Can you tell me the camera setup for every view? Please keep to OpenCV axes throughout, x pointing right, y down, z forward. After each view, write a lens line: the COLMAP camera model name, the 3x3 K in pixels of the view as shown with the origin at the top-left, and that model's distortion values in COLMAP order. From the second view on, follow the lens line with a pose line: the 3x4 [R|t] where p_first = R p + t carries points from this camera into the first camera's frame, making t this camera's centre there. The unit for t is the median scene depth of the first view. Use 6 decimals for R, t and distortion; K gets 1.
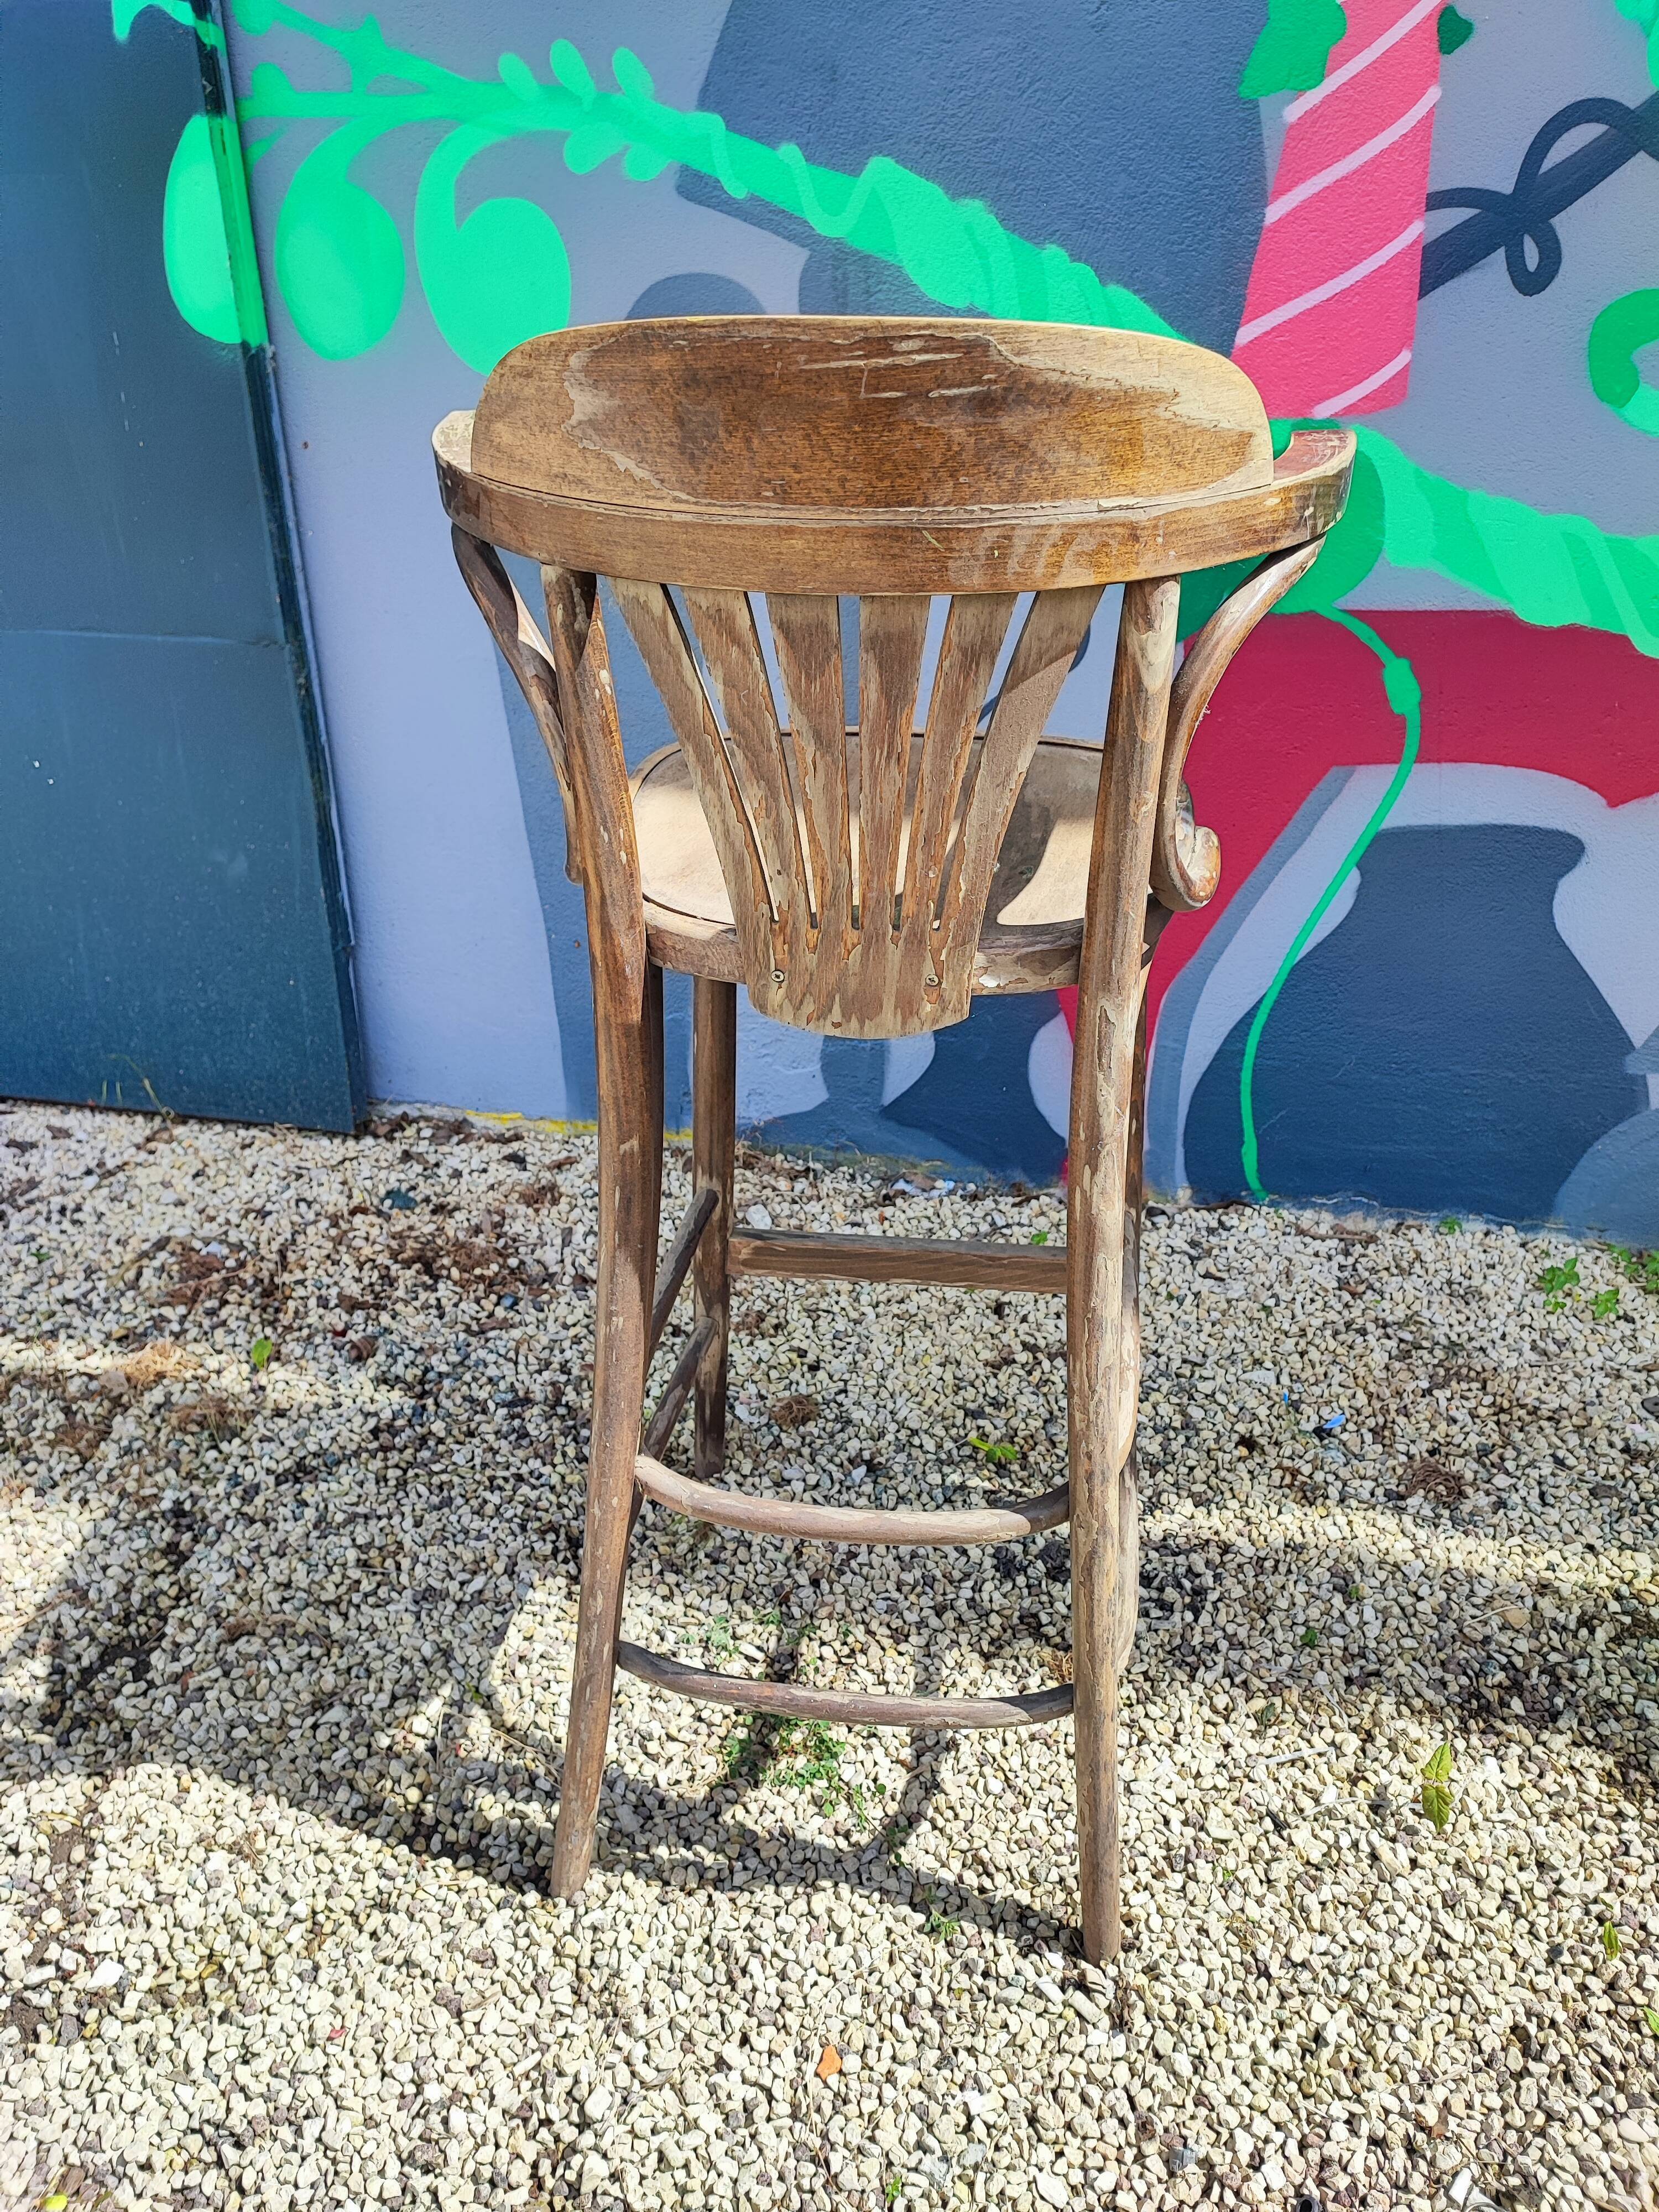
lens RADIAL K [[1629.6, 0, 849.0], [0, 1629.6, 1114.6], [0, 0, 1]] dist [0.023848, -0.045282]
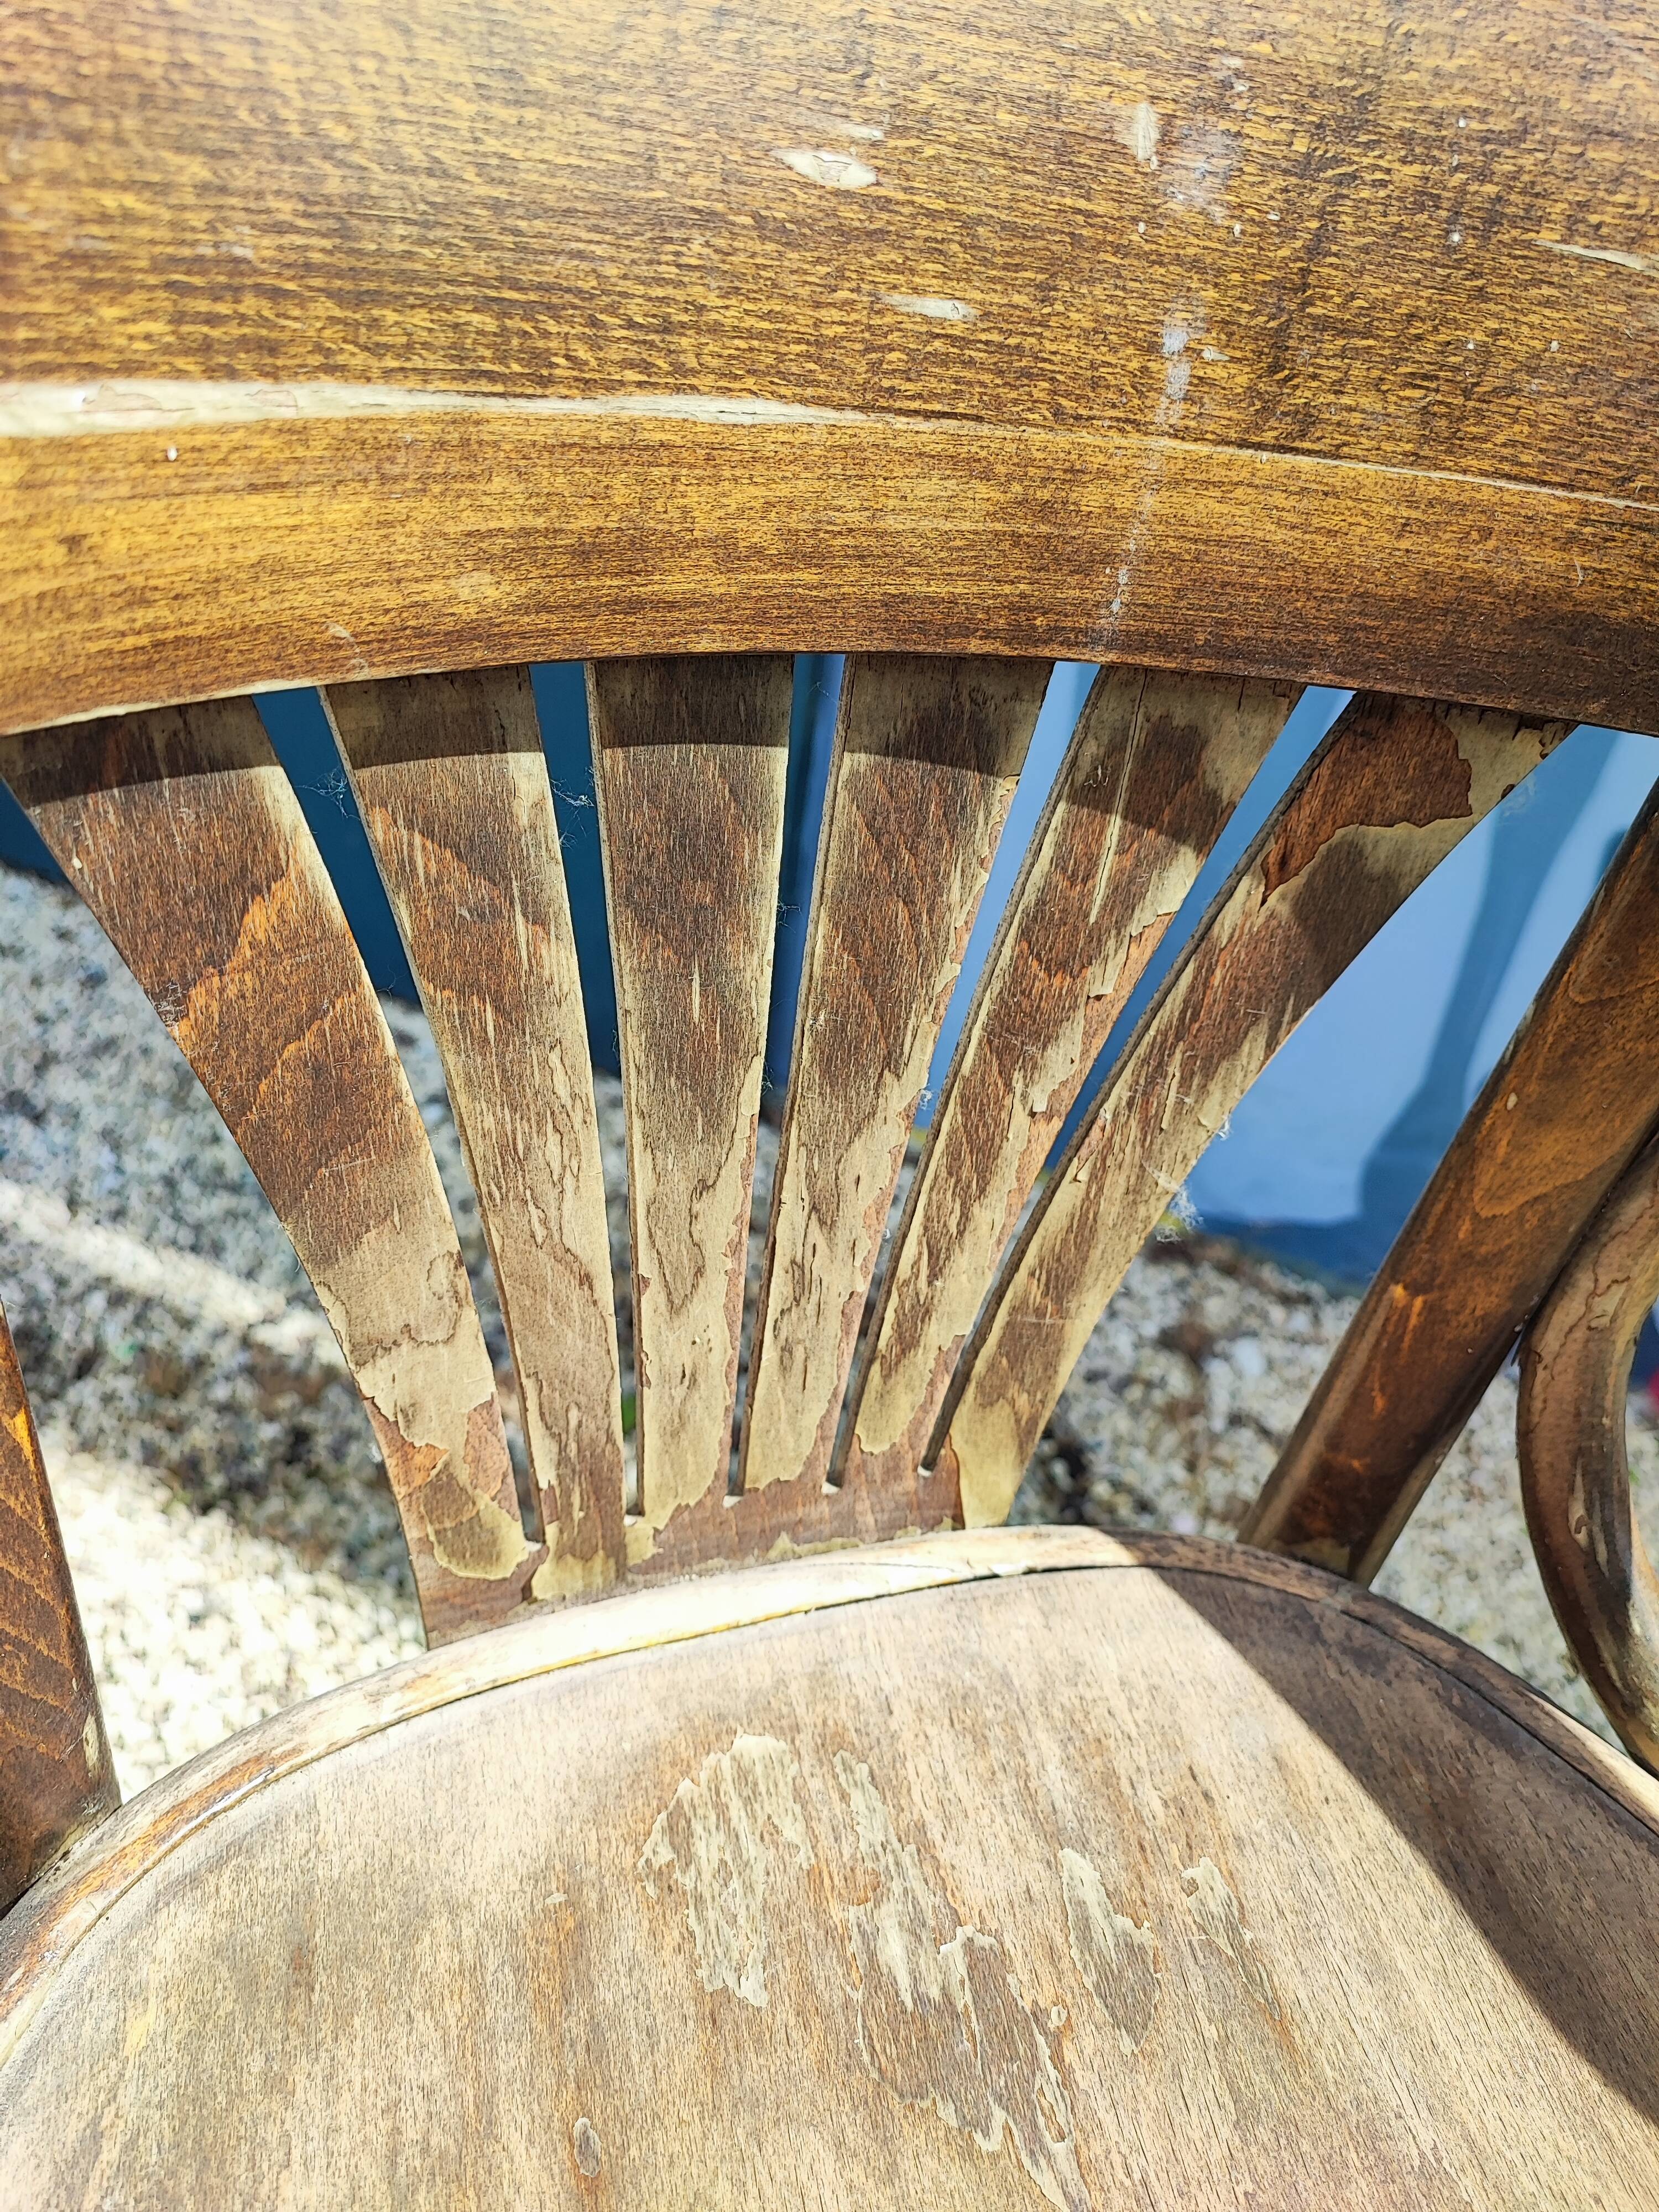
lens RADIAL K [[1629.6, 0, 828.2], [0, 1629.6, 1108.6], [0, 0, 1]] dist [0.023848, -0.045282]
pose [[0.969950, 0.213210, -0.117215, -0.227076], [-0.204897, 0.975587, 0.079038, -0.088576], [0.131206, -0.052646, 0.989956, 0.265609]]
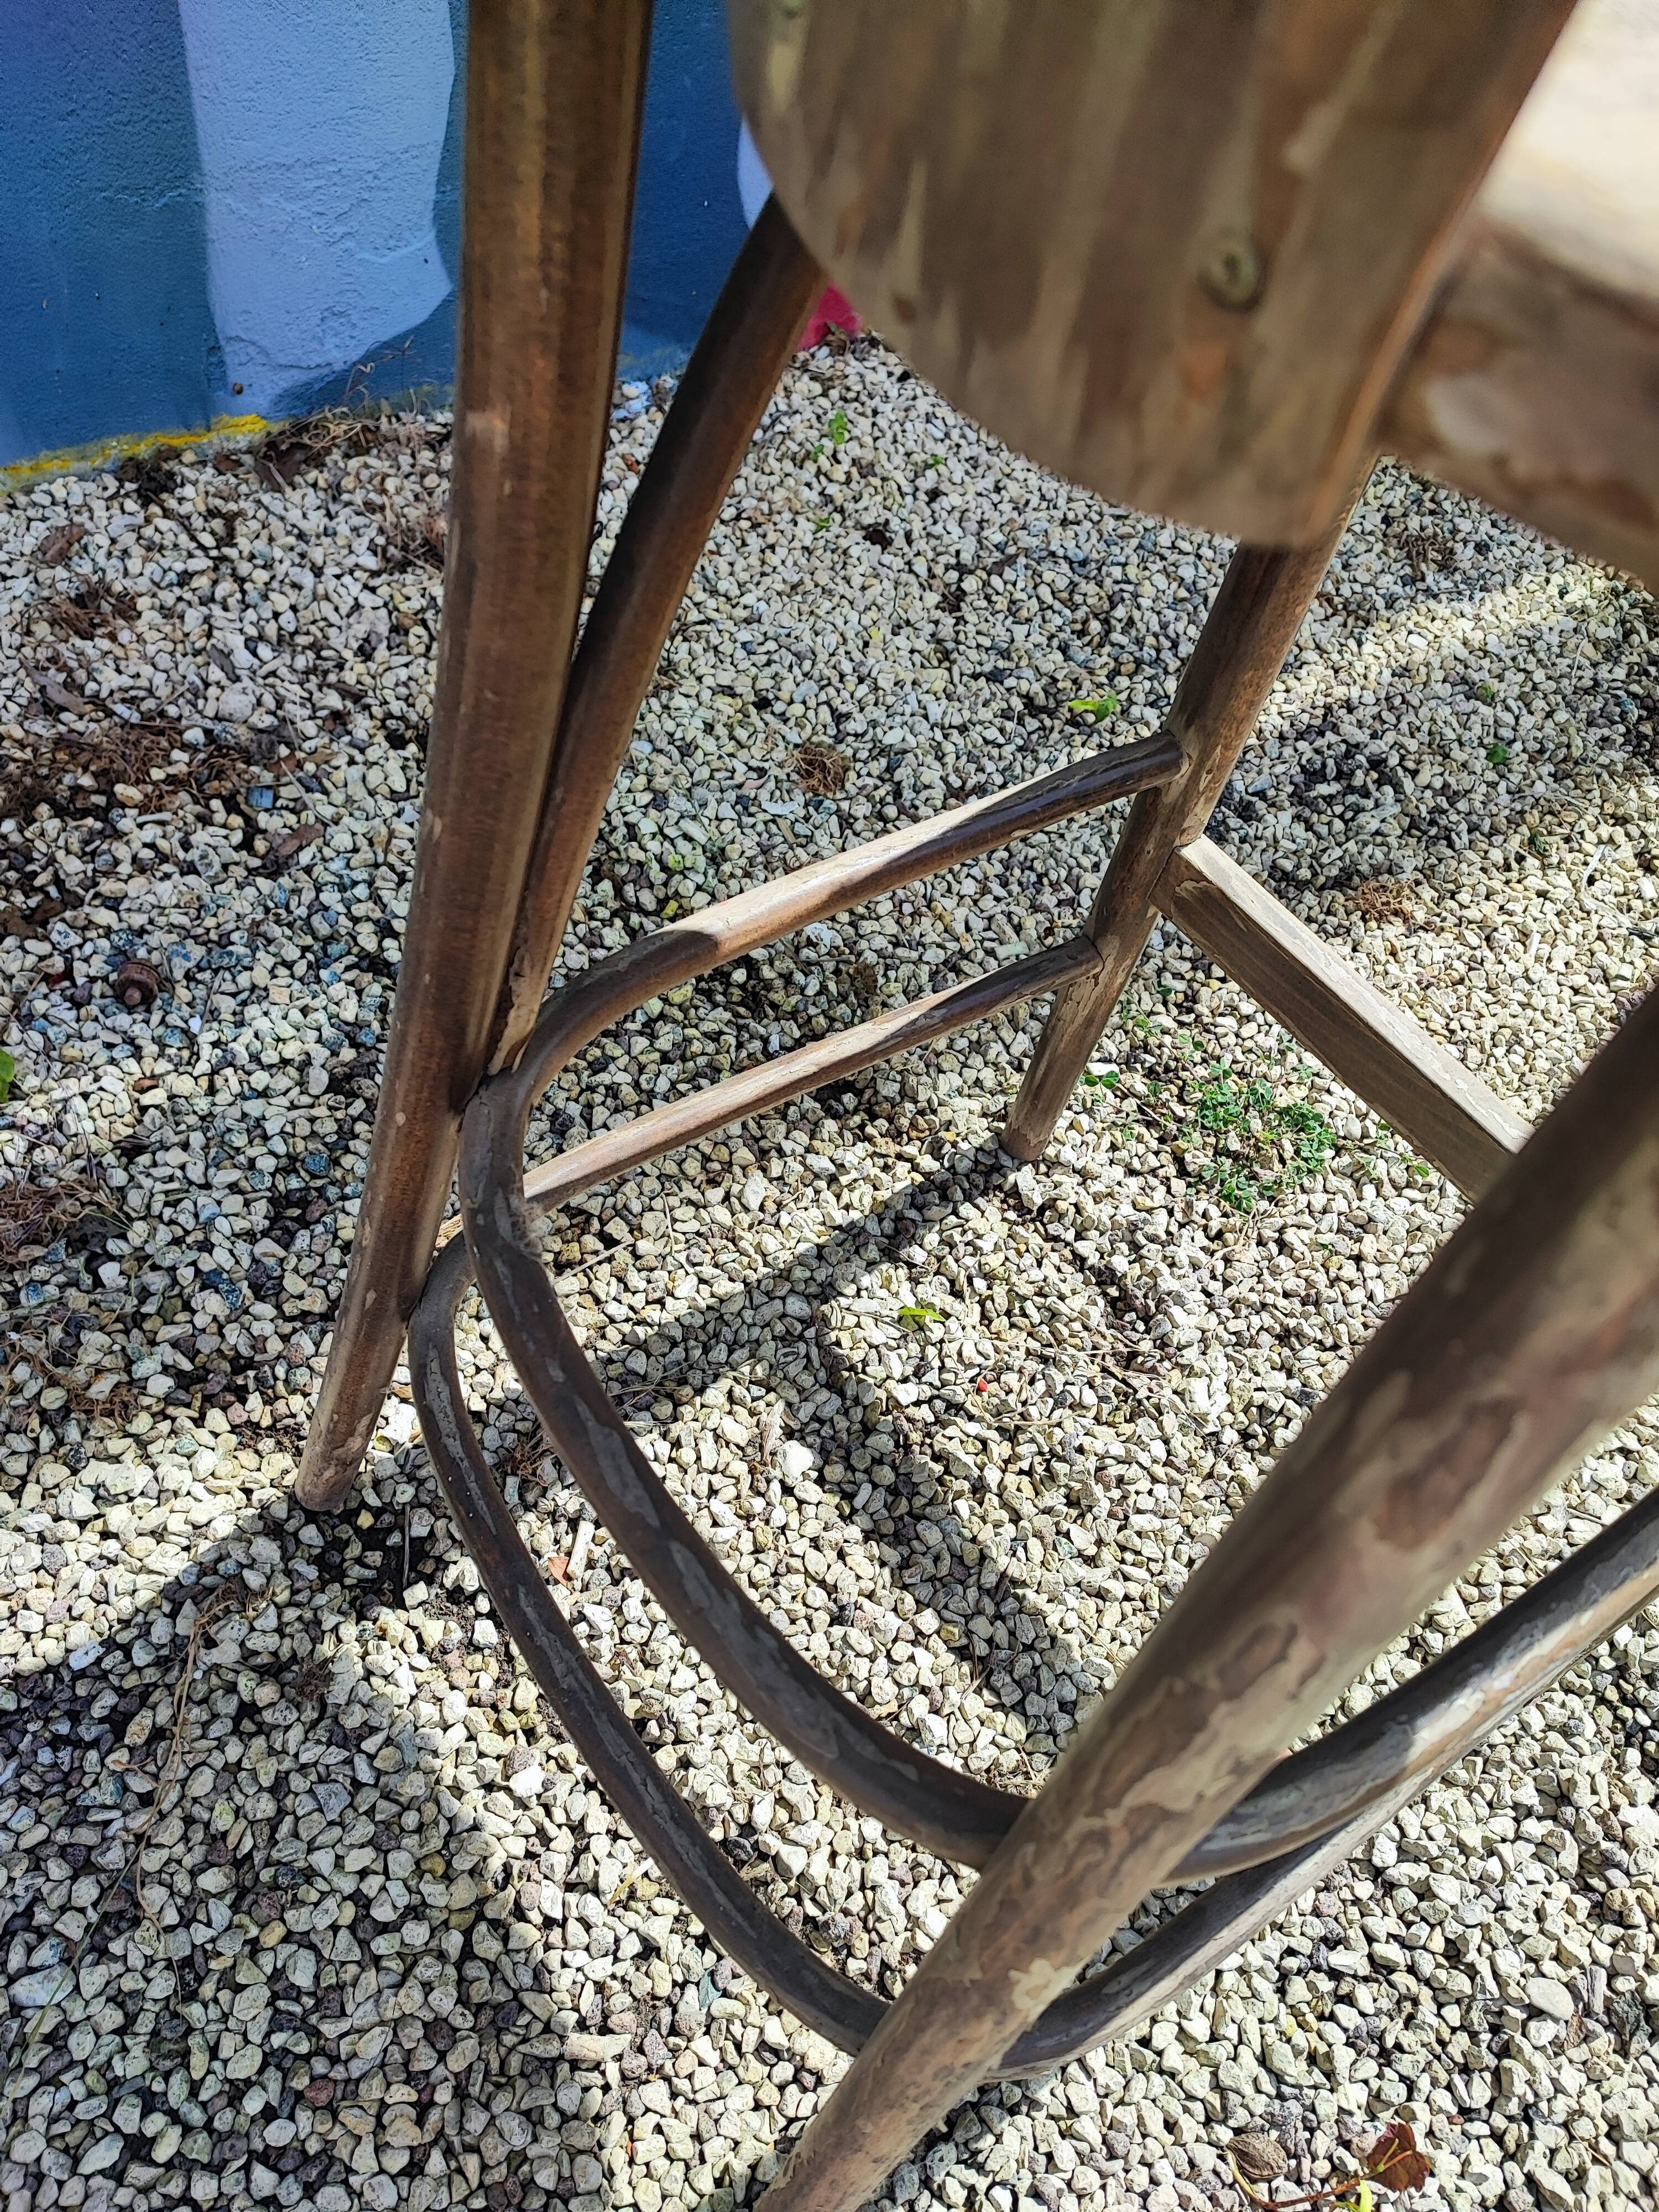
lens RADIAL K [[1629.6, 0, 809.5], [0, 1629.6, 1133.3], [0, 0, 1]] dist [0.023848, -0.045282]
pose [[0.710084, -0.505269, 0.490391, -0.487339], [0.210469, 0.816932, 0.536959, -0.069098], [-0.671925, -0.278074, 0.686434, 0.519676]]
